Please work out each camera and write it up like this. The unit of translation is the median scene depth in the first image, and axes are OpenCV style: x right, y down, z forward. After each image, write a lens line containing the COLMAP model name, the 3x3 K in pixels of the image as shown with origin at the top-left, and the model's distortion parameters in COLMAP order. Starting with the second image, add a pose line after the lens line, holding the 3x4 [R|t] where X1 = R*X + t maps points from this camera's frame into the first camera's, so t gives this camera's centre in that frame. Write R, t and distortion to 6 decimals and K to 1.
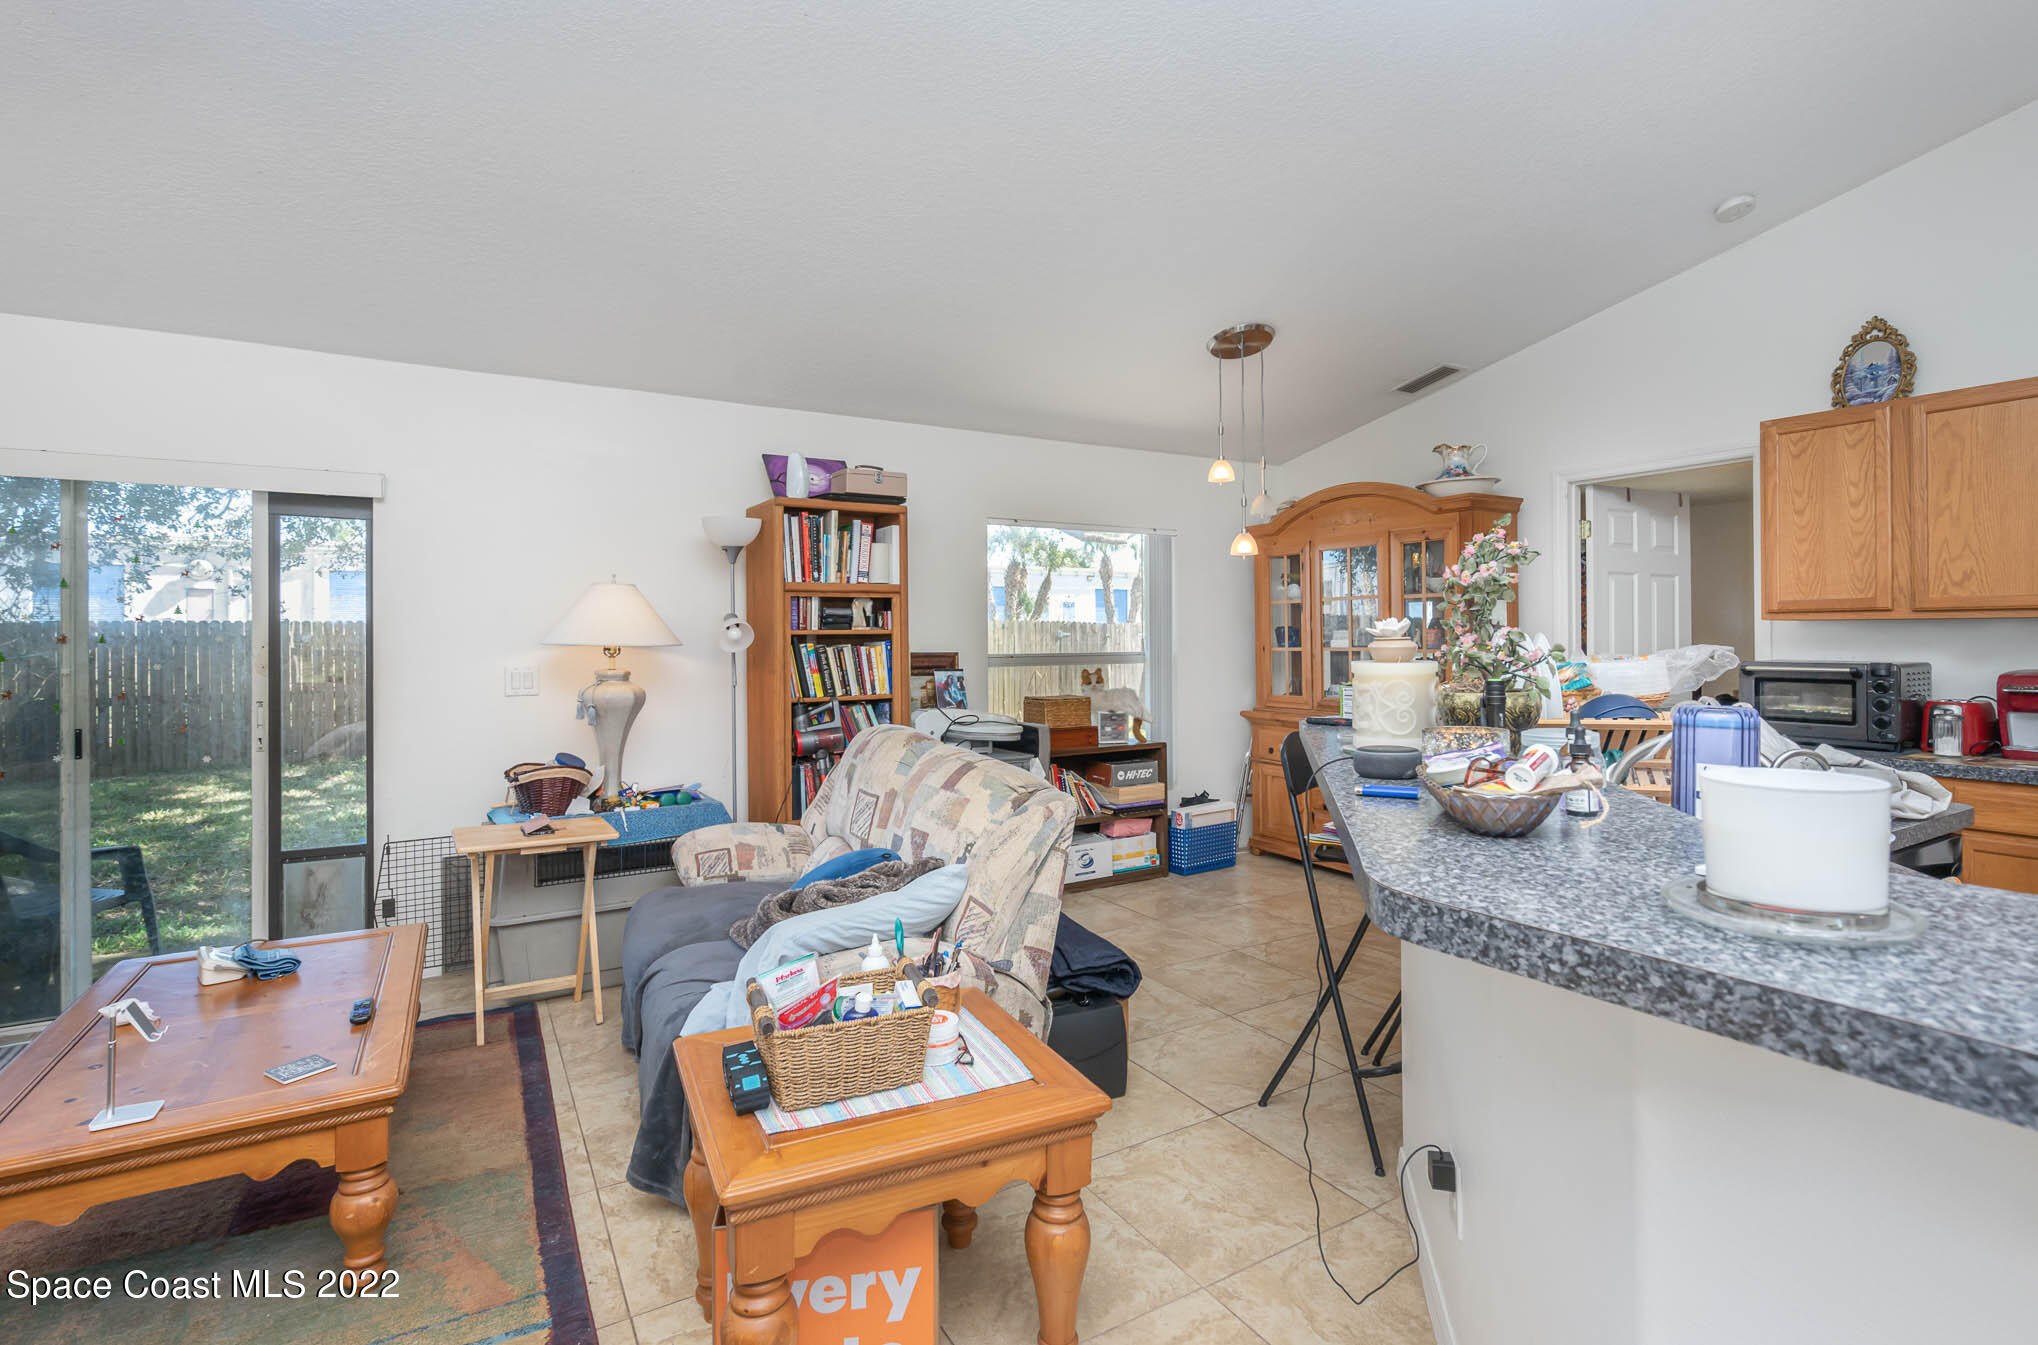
lens RADIAL K [[955.5, 0, 1018.0], [0, 955.5, 632.1], [0, 0, 1]] dist [-0.001220, 0.000555]
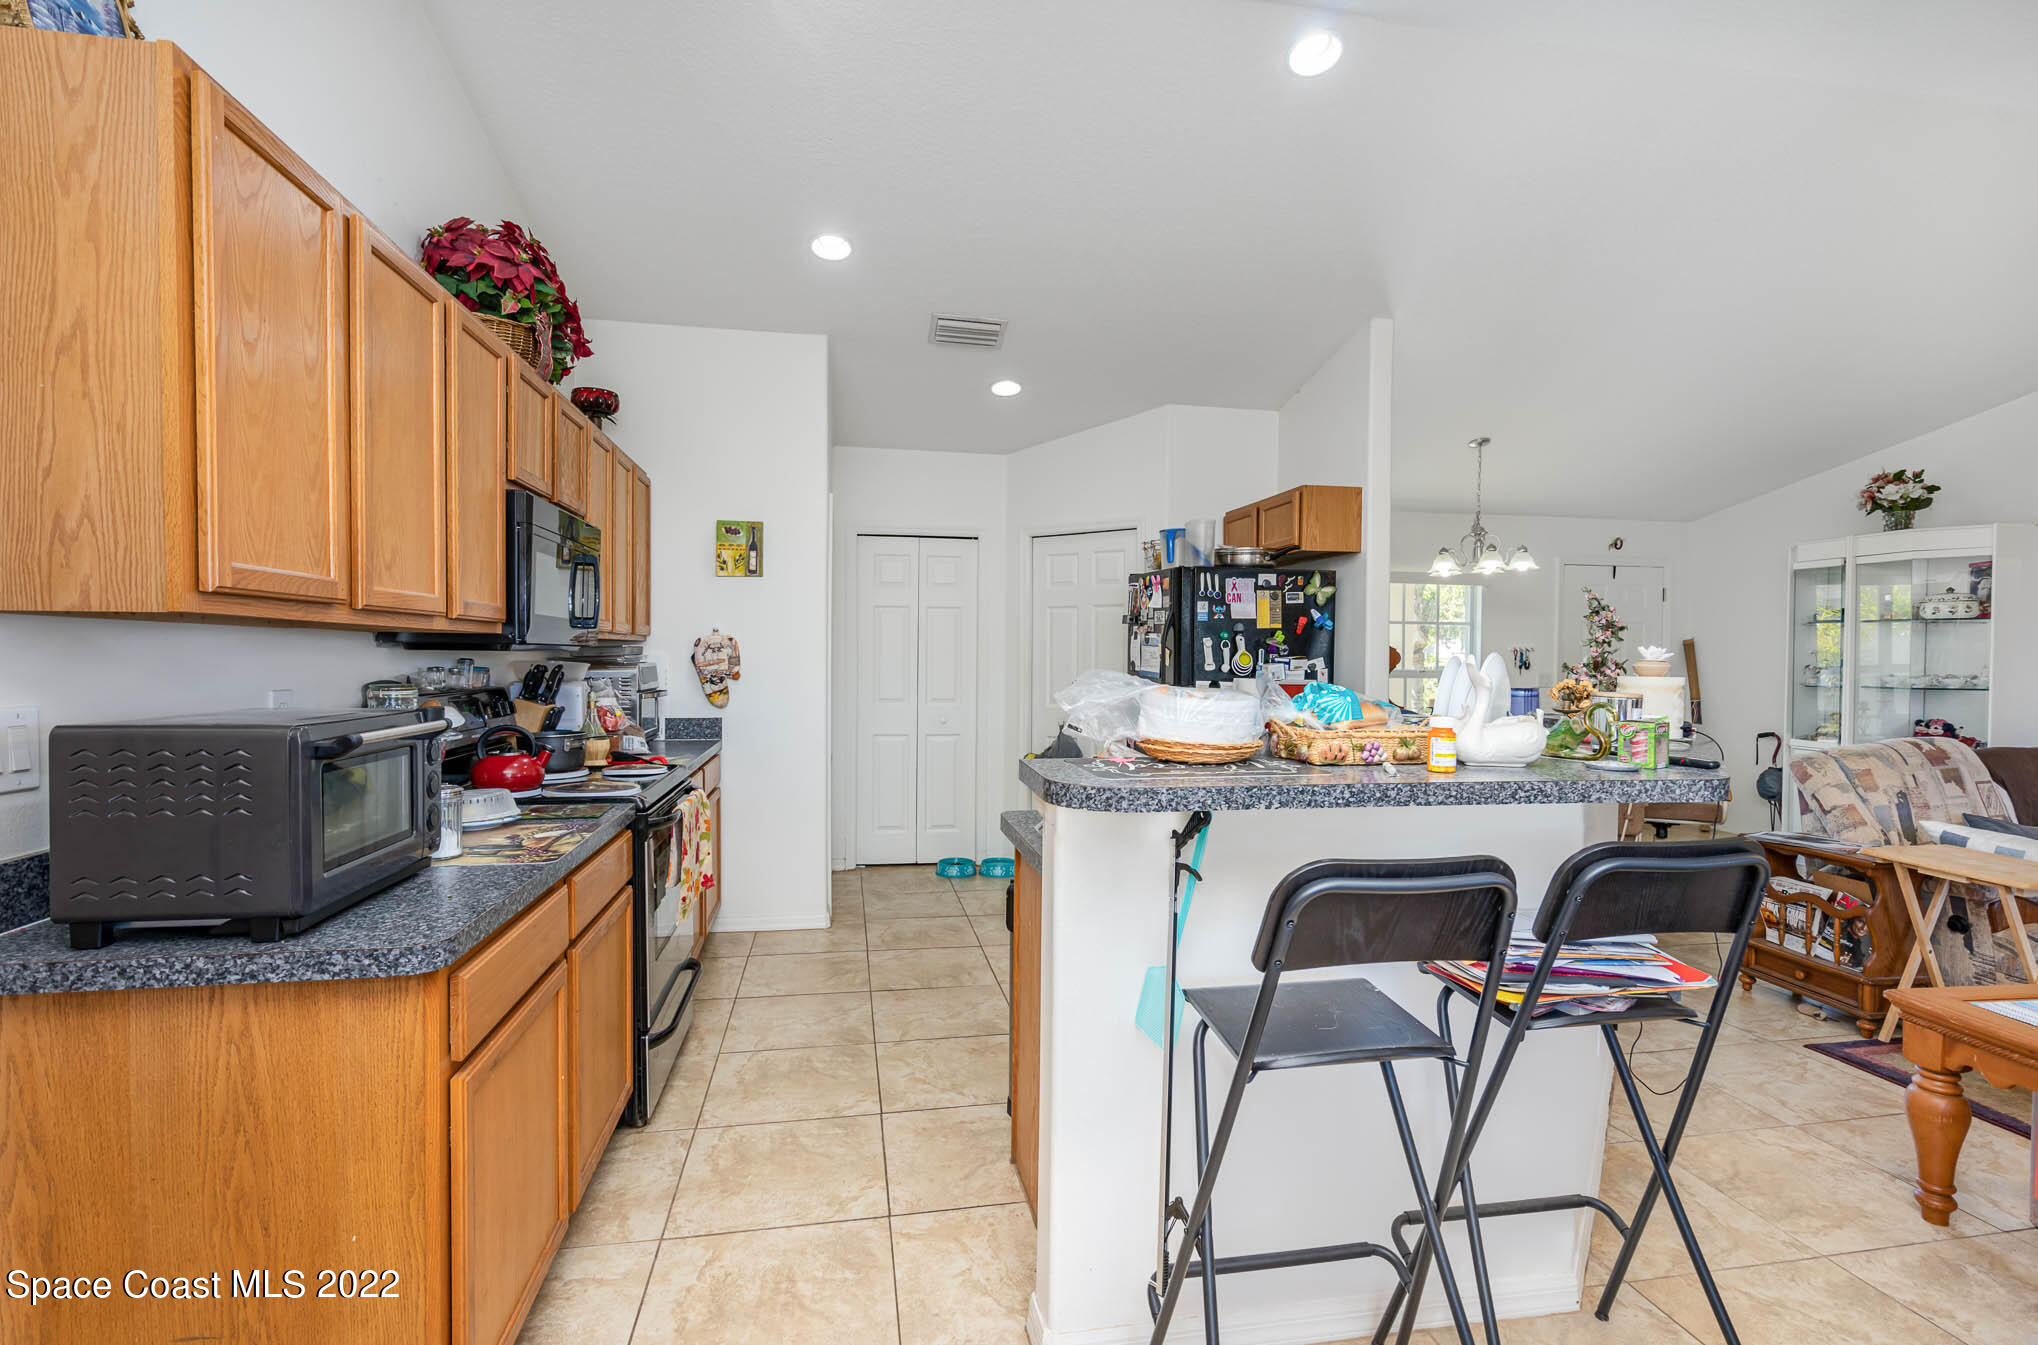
lens RADIAL K [[961.6, 0, 1024.6], [0, 961.6, 677.5], [0, 0, 1]] dist [-0.000190, 0.000358]
pose [[-0.939938, -0.009267, 0.341219, 0.350166], [-0.003365, 0.999834, 0.017886, 0.004926], [-0.341329, 0.015664, -0.939814, 1.193280]]
